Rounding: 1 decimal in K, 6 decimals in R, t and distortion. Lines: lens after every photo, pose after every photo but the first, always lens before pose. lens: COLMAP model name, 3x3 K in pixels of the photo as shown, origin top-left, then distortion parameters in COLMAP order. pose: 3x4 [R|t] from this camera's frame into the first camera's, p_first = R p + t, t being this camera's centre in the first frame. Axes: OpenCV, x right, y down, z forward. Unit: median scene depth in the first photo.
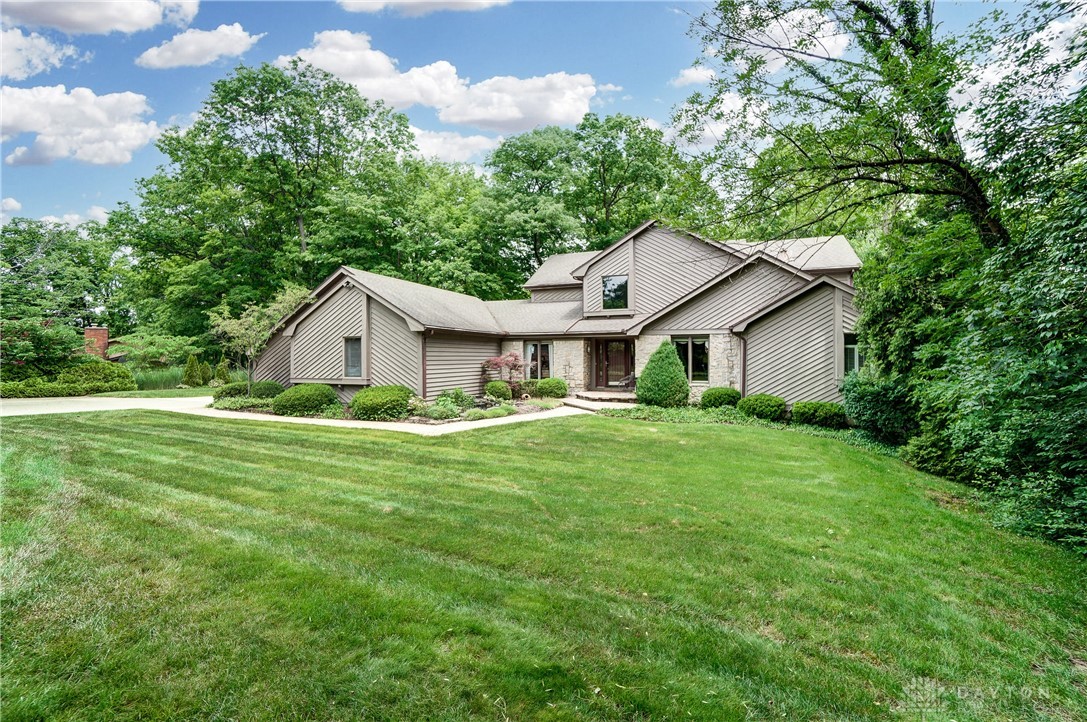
lens RADIAL K [[457.1, 0, 543.5], [0, 457.1, 361.0], [0, 0, 1]] dist [-0.061702, -0.000004]
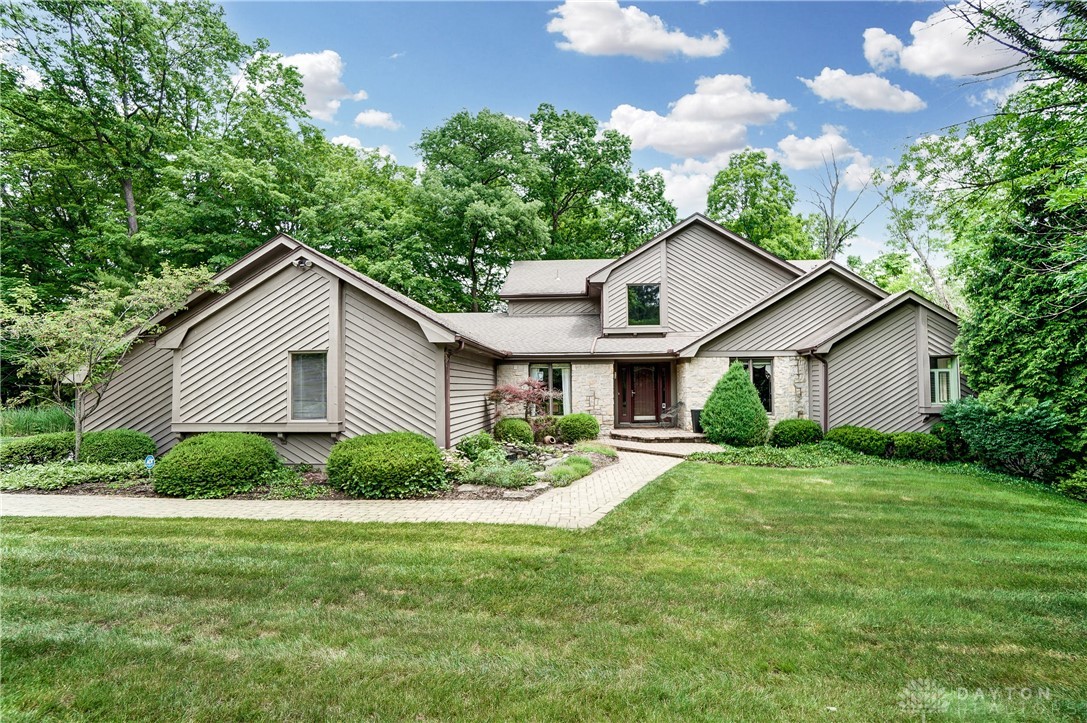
lens RADIAL K [[466.6, 0, 545.0], [0, 466.6, 371.1], [0, 0, 1]] dist [-0.065606, 0.019472]
pose [[0.947386, 0.005646, 0.320045, -0.317381], [0.008848, 0.999001, -0.043814, 0.001579], [-0.319972, 0.044341, 0.946389, 0.330080]]
